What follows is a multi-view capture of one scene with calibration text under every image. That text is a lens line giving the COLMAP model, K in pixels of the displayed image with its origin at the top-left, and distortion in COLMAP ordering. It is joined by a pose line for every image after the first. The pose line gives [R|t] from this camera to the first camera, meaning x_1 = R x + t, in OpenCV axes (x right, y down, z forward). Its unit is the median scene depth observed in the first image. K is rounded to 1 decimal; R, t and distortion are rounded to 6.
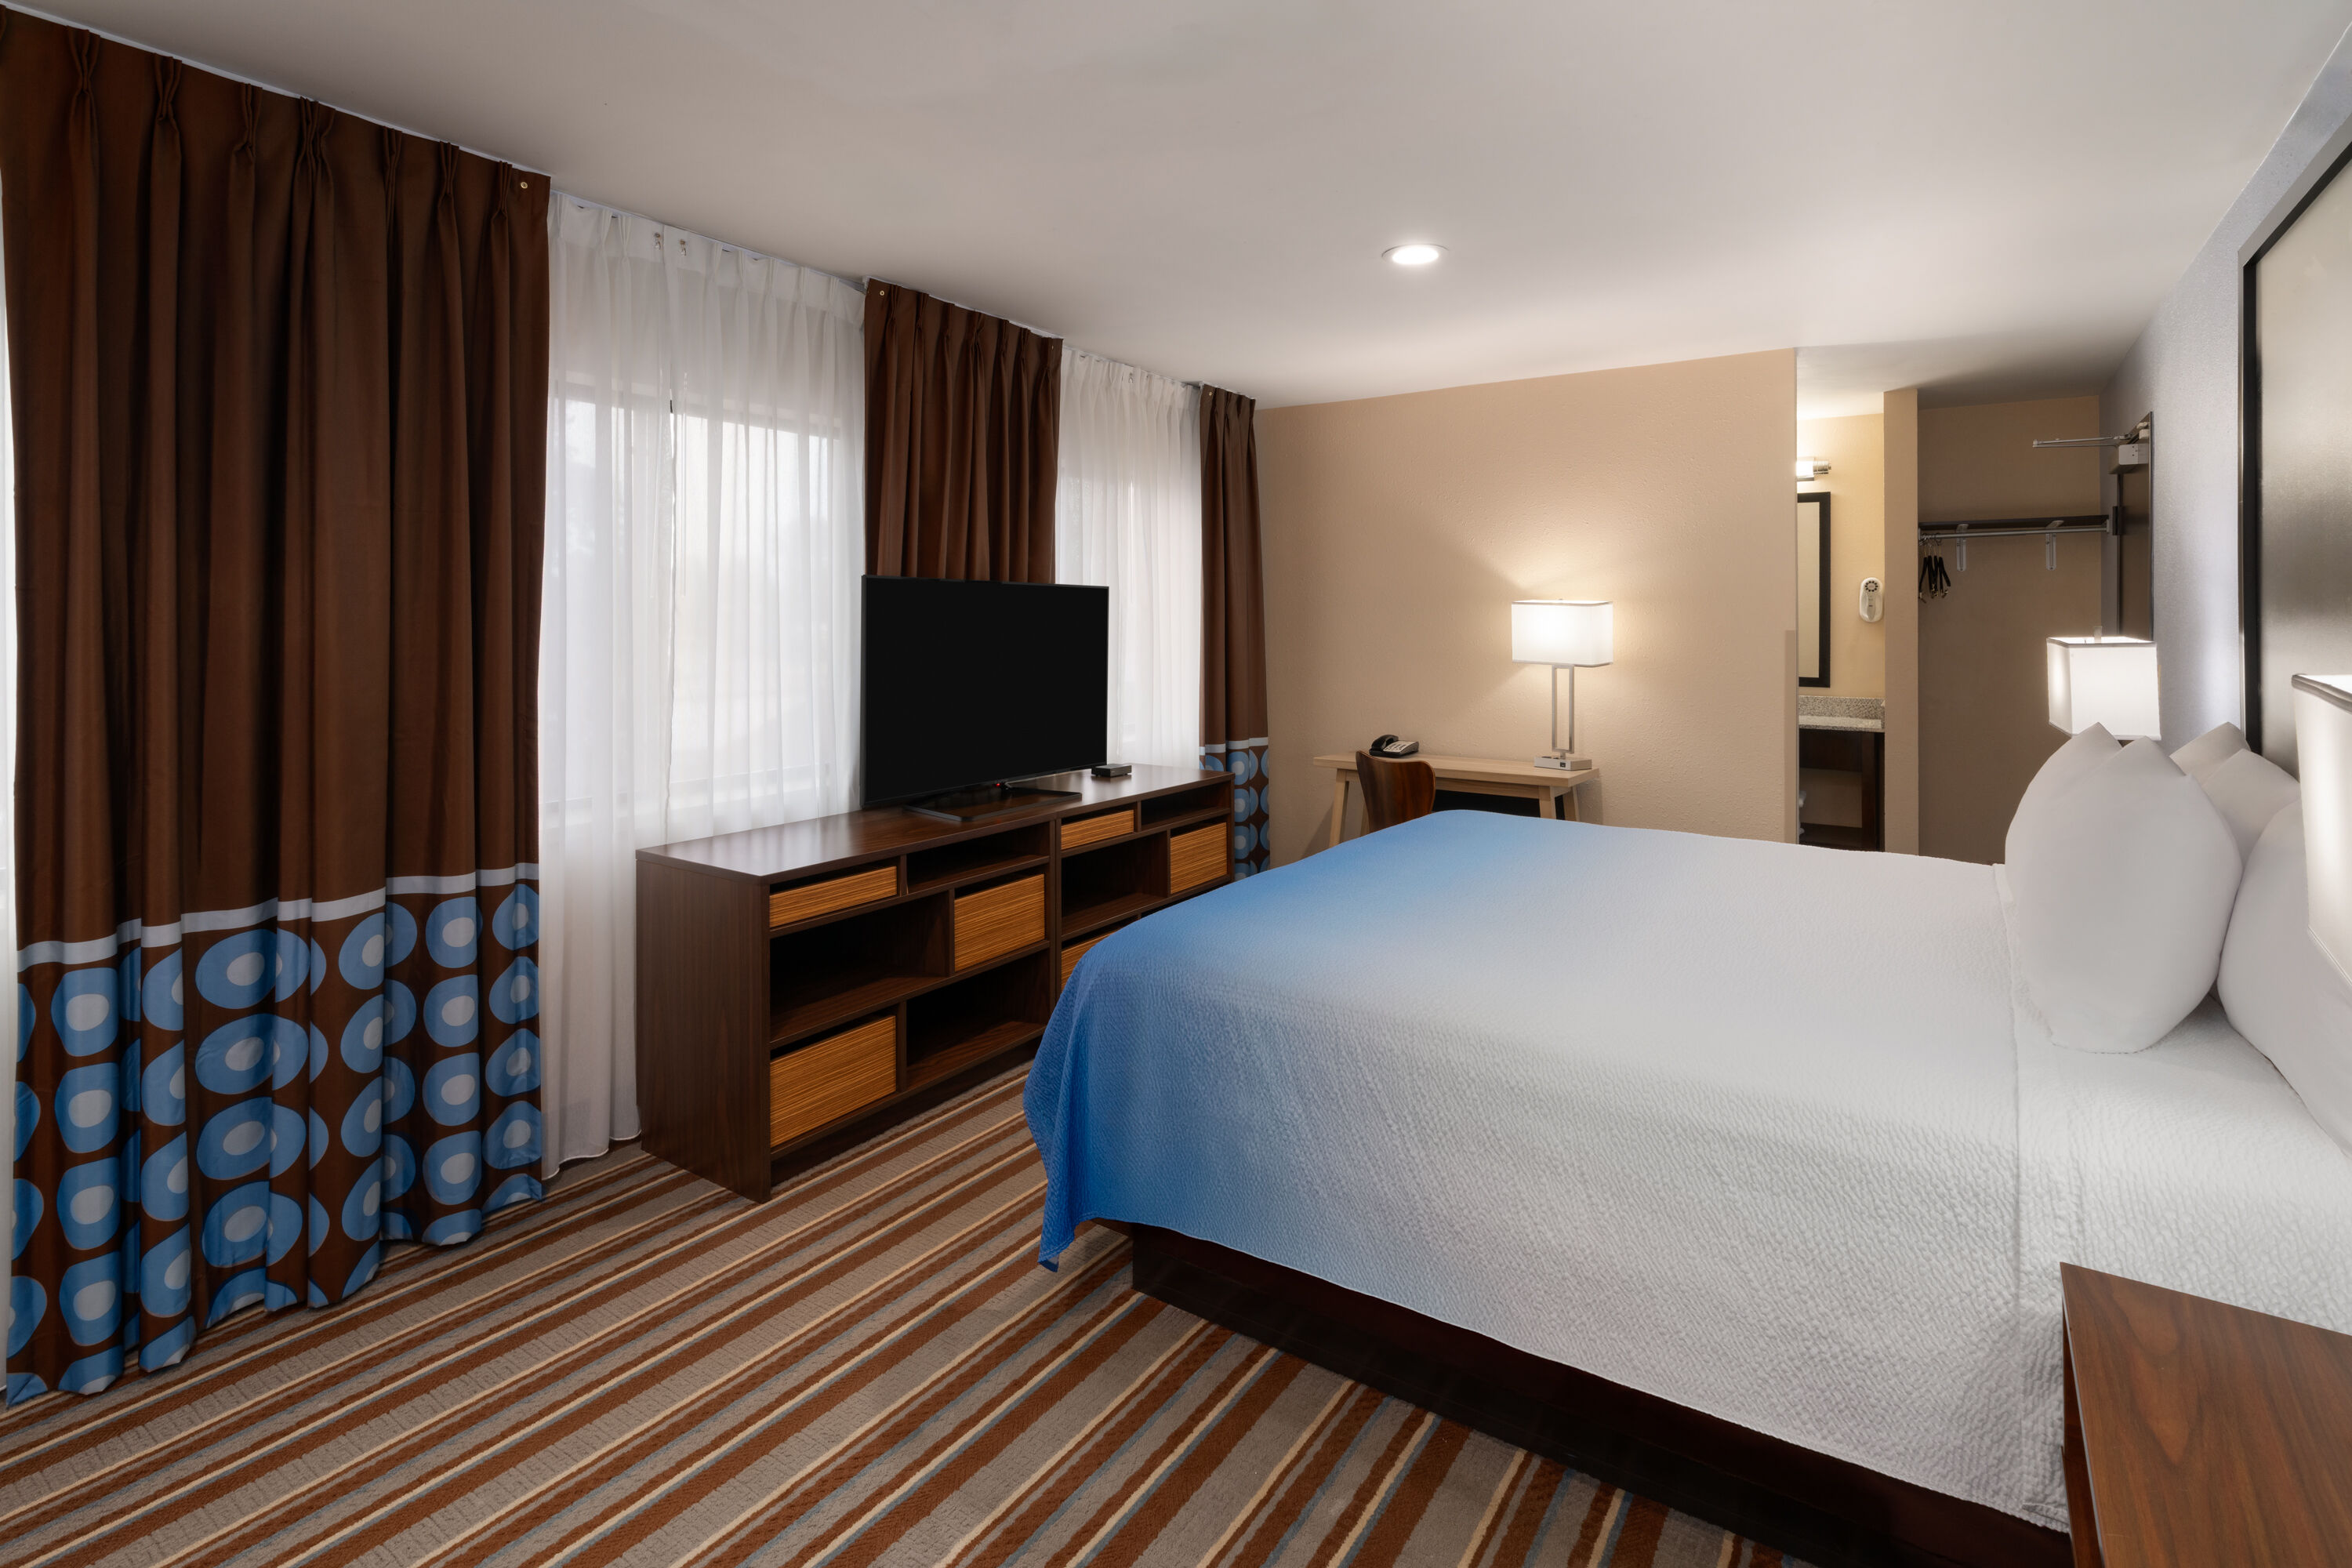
lens RADIAL K [[1131.6, 0, 1175.2], [0, 1131.6, 618.8], [0, 0, 1]] dist [-0.001015, 0.000216]
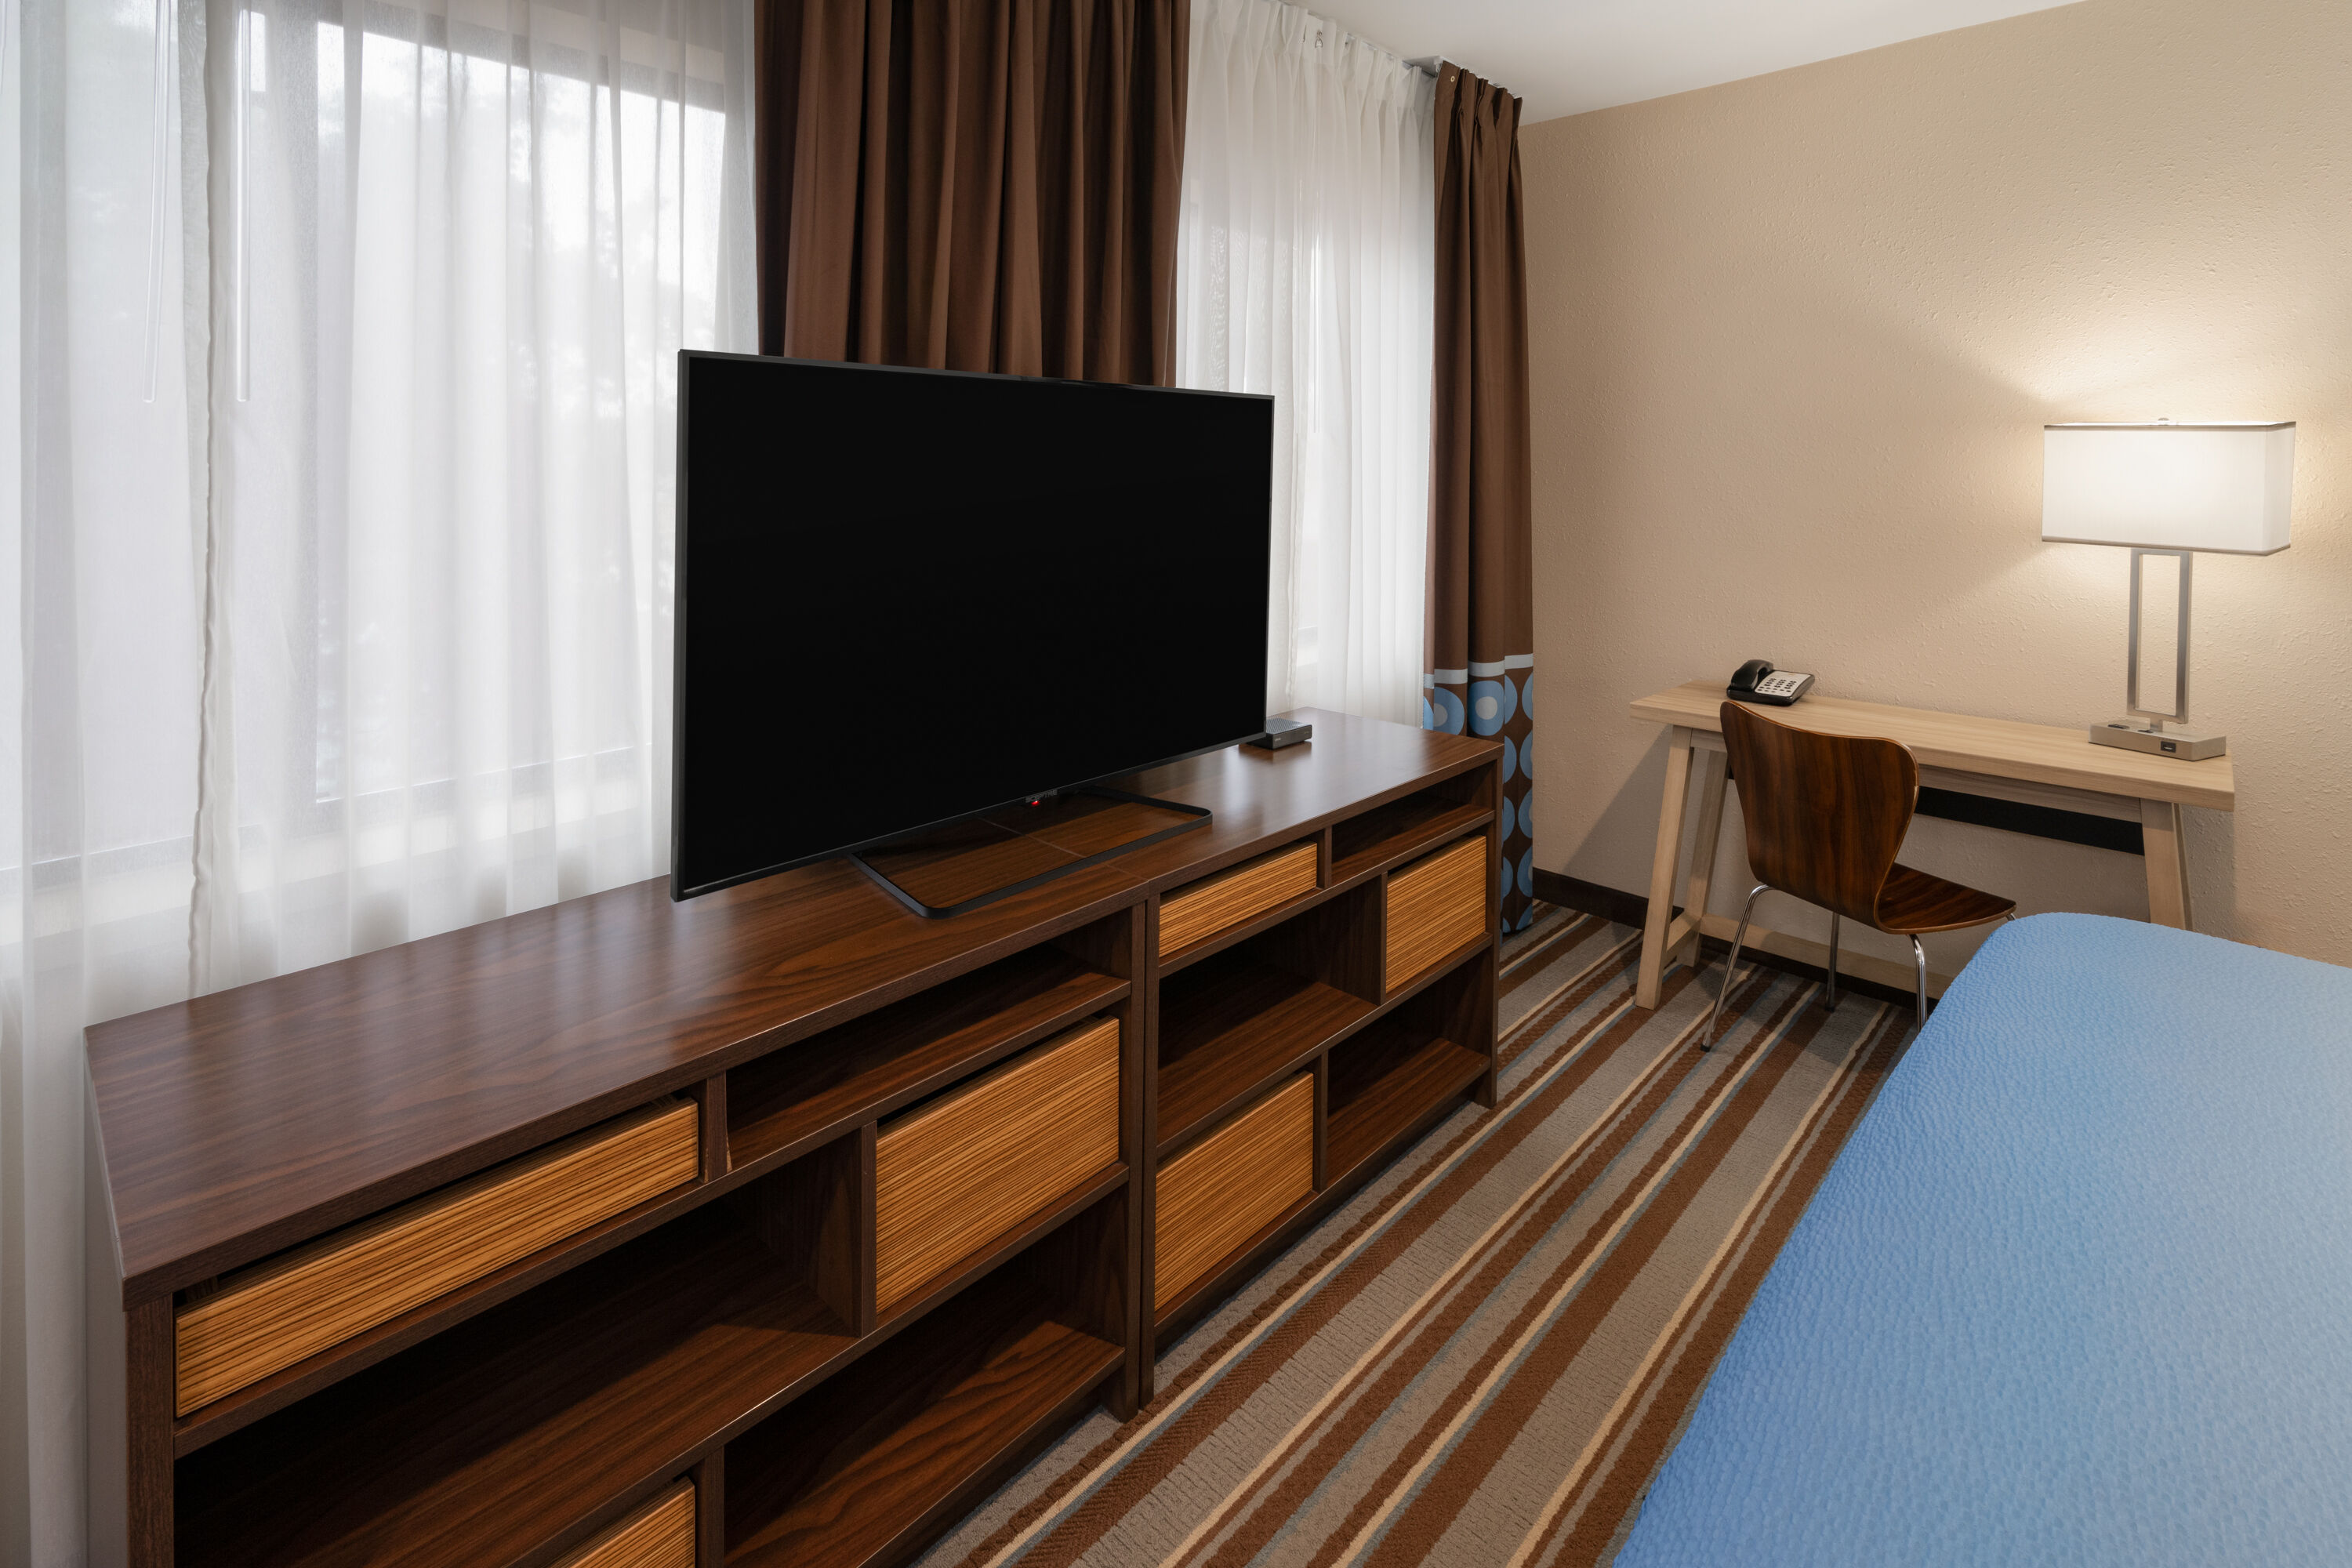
lens RADIAL K [[1131.6, 0, 1175.2], [0, 1131.6, 618.8], [0, 0, 1]] dist [-0.001015, 0.000216]
pose [[0.988042, 0.018119, -0.153115, -0.019425], [0.002170, 0.991338, 0.131314, 0.004420], [0.154168, -0.130076, 0.979445, 0.419110]]
